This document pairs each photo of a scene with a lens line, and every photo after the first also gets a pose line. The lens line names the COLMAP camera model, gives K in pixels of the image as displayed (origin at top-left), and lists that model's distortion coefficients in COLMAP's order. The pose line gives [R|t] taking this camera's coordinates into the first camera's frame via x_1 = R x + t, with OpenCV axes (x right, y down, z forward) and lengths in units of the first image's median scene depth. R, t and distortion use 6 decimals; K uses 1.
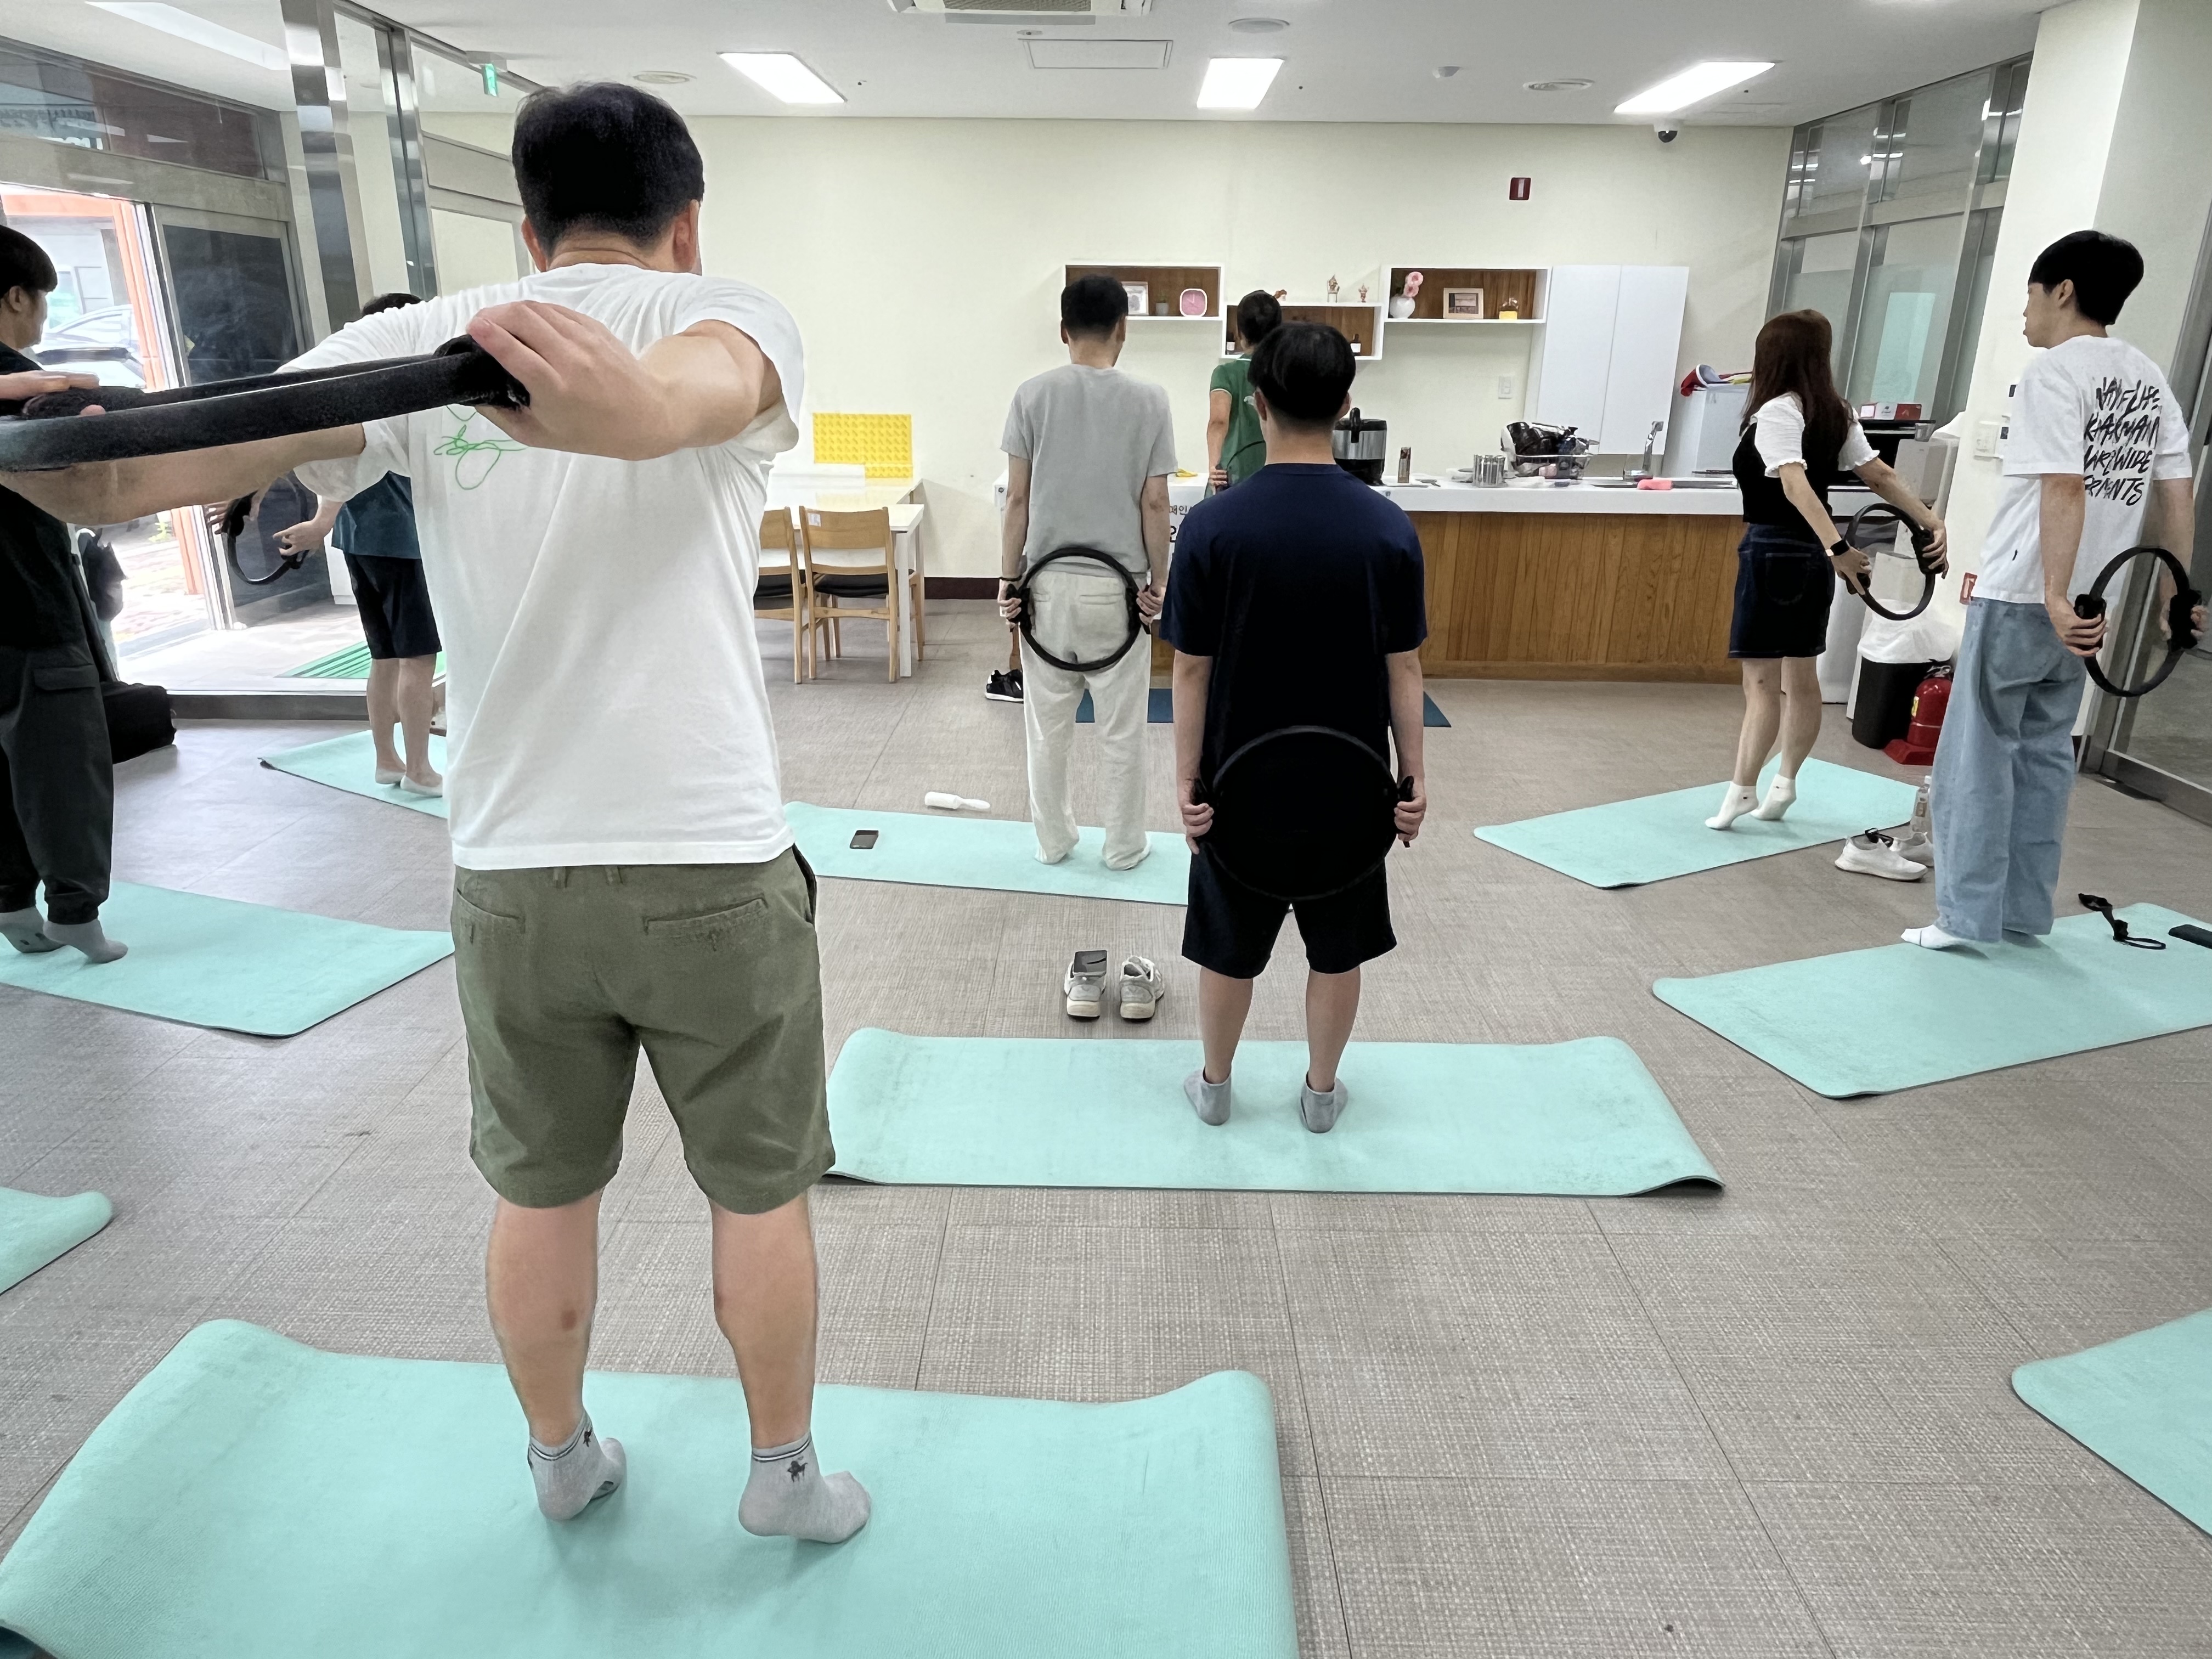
lens RADIAL K [[1444.1, 0, 1109.8], [0, 1444.1, 827.7], [0, 0, 1]] dist [0.012122, -0.002858]
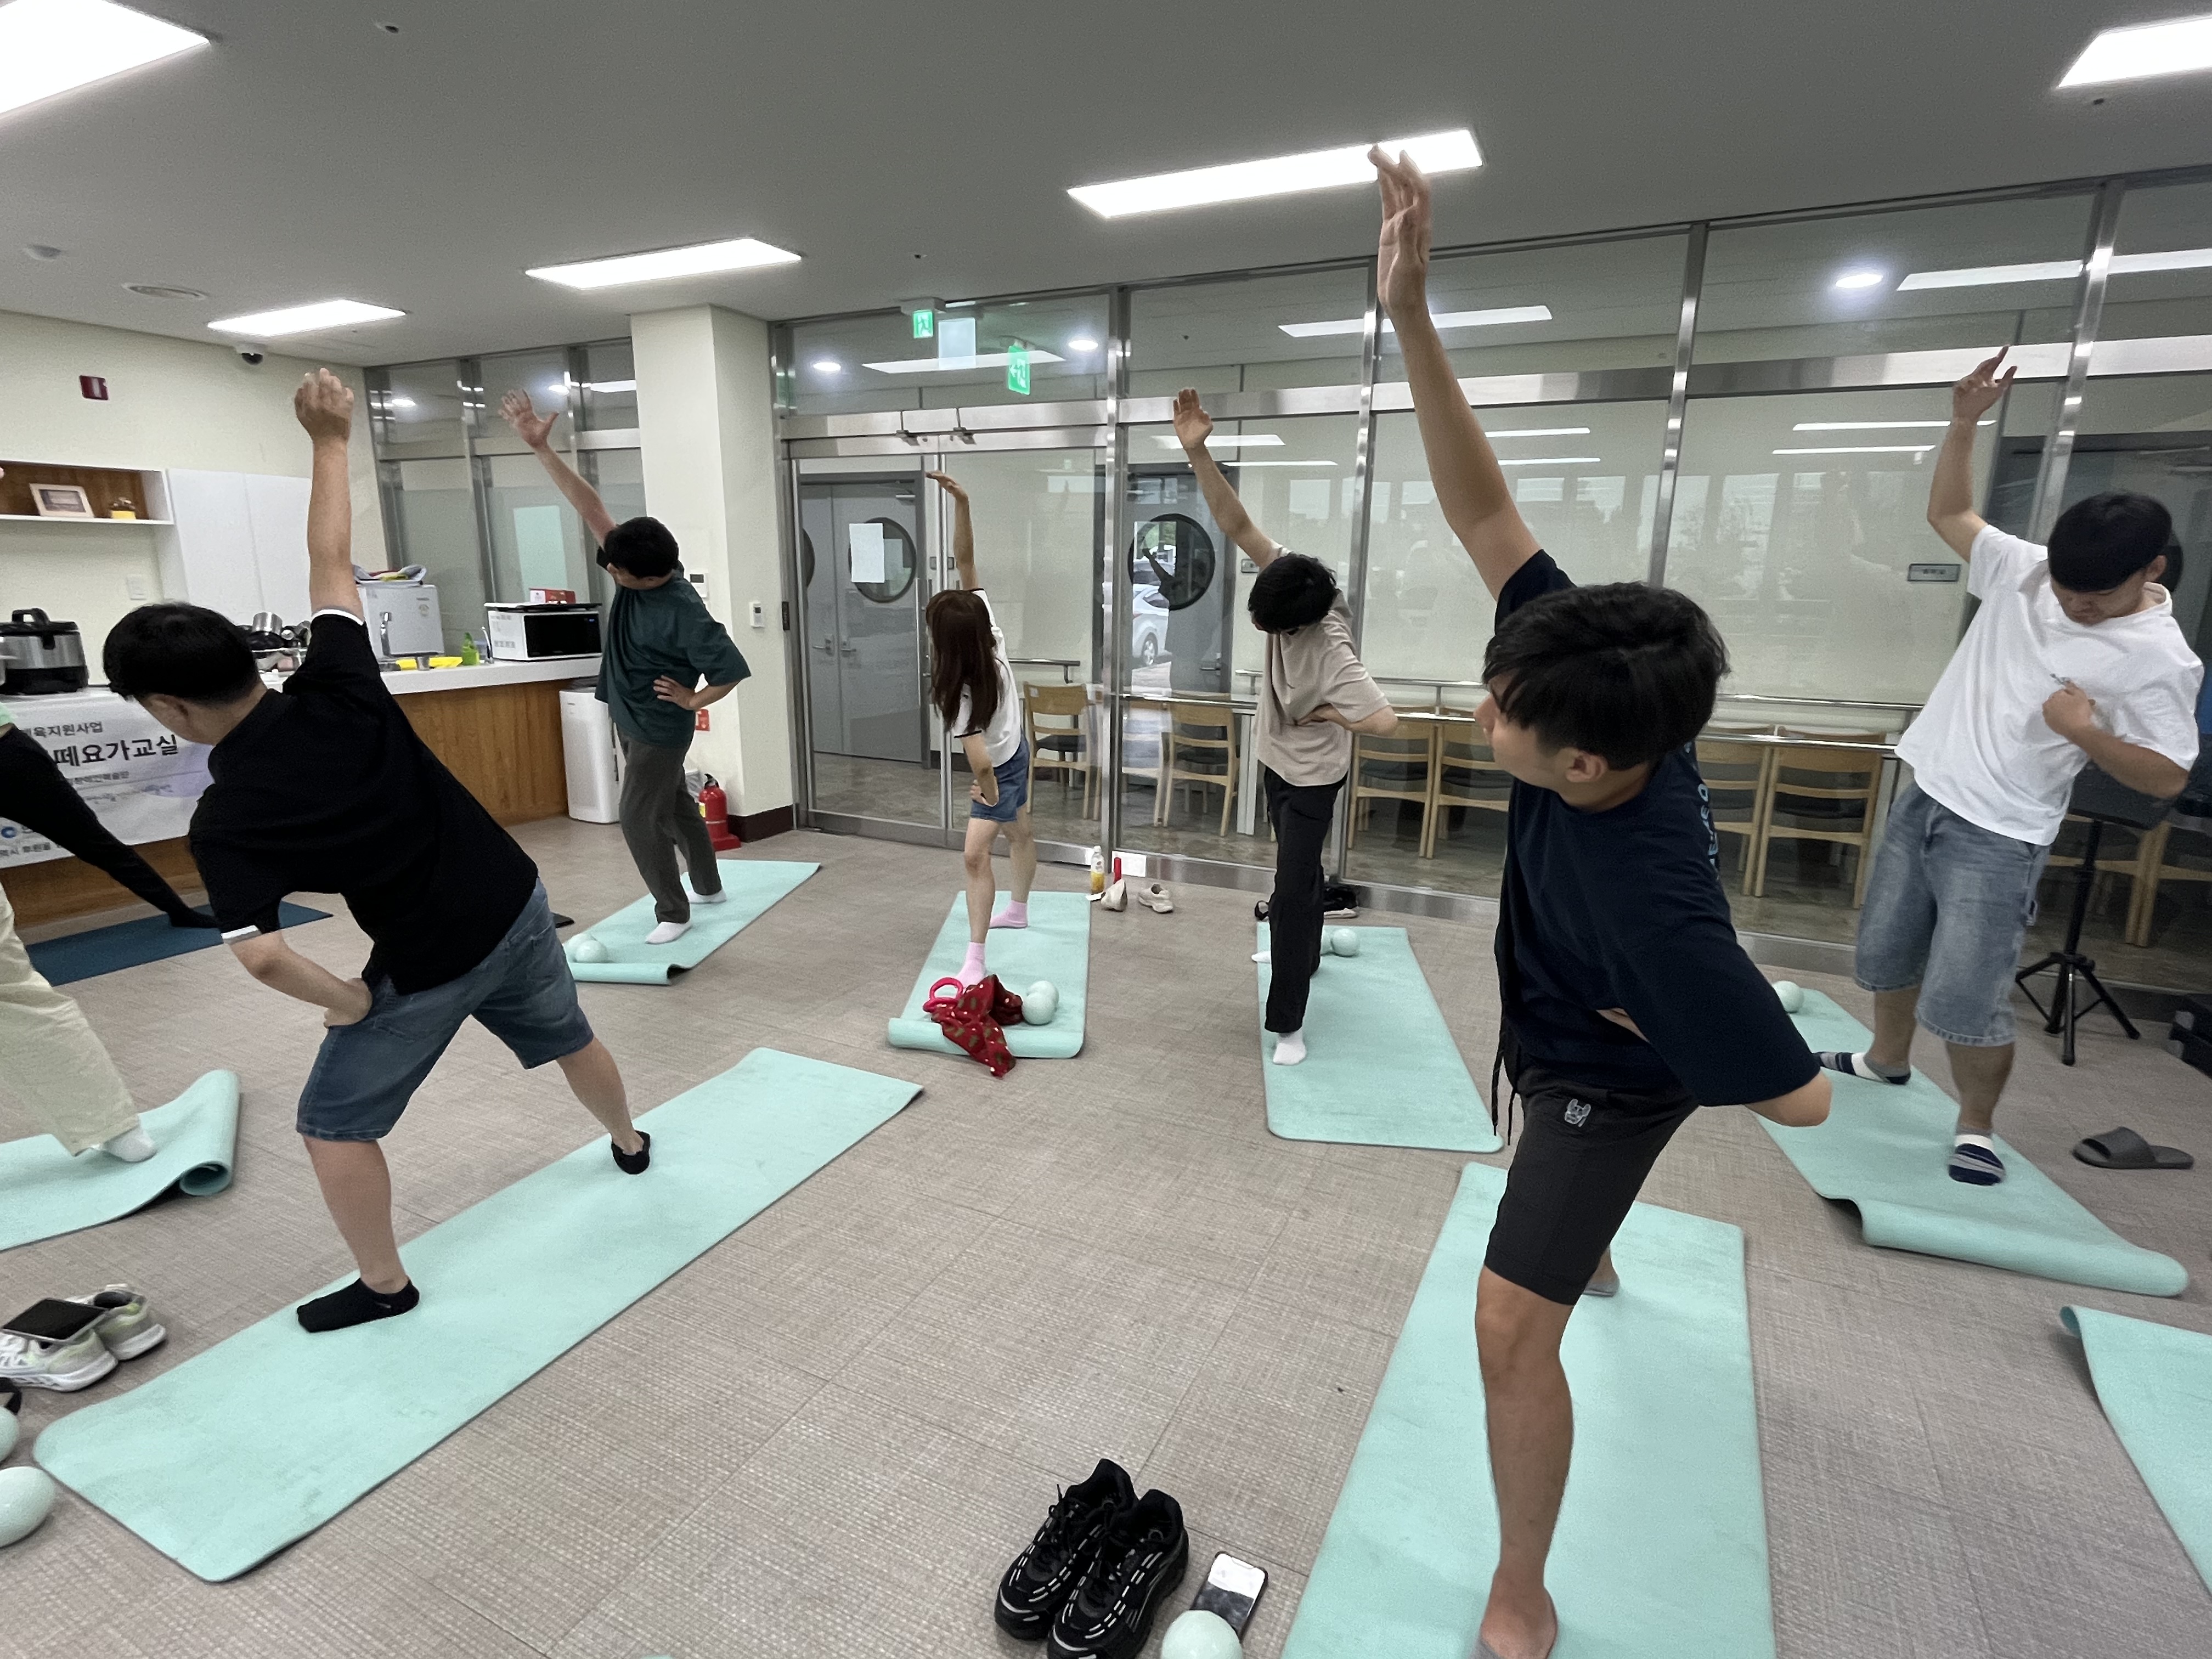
lens RADIAL K [[1104.0, 0, 1100.5], [0, 1104.0, 826.6], [0, 0, 1]] dist [-0.002893, -0.000618]
pose [[0.435133, -0.213067, 0.874792, -0.133123], [0.281422, 0.955101, 0.092644, -0.041723], [-0.855255, 0.205873, 0.475558, 0.141749]]
